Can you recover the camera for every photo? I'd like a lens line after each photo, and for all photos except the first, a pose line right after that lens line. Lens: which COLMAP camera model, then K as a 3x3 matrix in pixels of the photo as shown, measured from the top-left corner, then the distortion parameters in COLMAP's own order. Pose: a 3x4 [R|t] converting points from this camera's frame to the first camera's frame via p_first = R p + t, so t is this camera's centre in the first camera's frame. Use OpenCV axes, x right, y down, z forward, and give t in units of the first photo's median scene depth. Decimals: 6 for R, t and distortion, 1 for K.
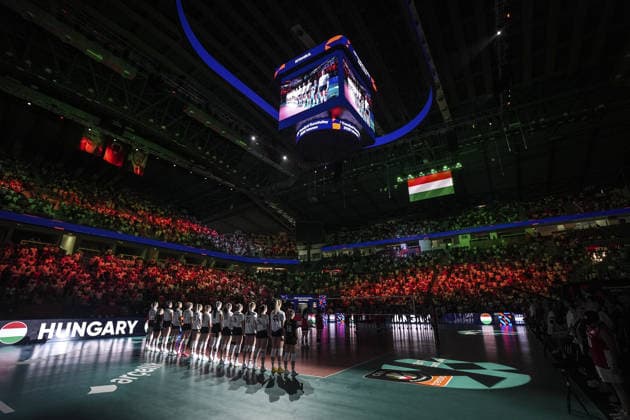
lens RADIAL K [[294.9, 0, 315.0], [0, 294.9, 210.0], [0, 0, 1]] dist [-0.029145, 0.000281]
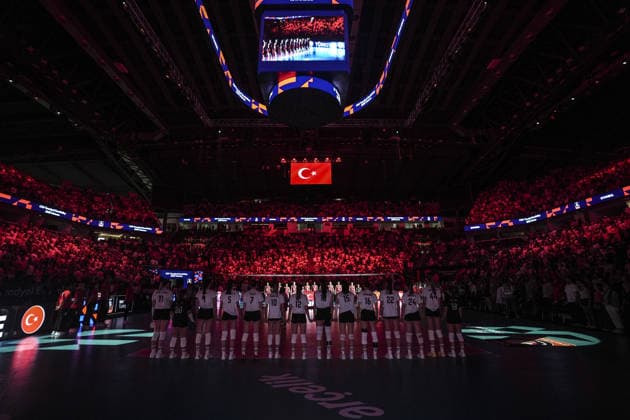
lens RADIAL K [[294.9, 0, 315.0], [0, 294.9, 210.0], [0, 0, 1]] dist [-0.029145, 0.000281]
pose [[0.848722, 0.133677, 0.511665, -0.115933], [-0.169348, 0.985276, 0.023492, 0.020755], [-0.500991, -0.106588, 0.858864, 0.061896]]
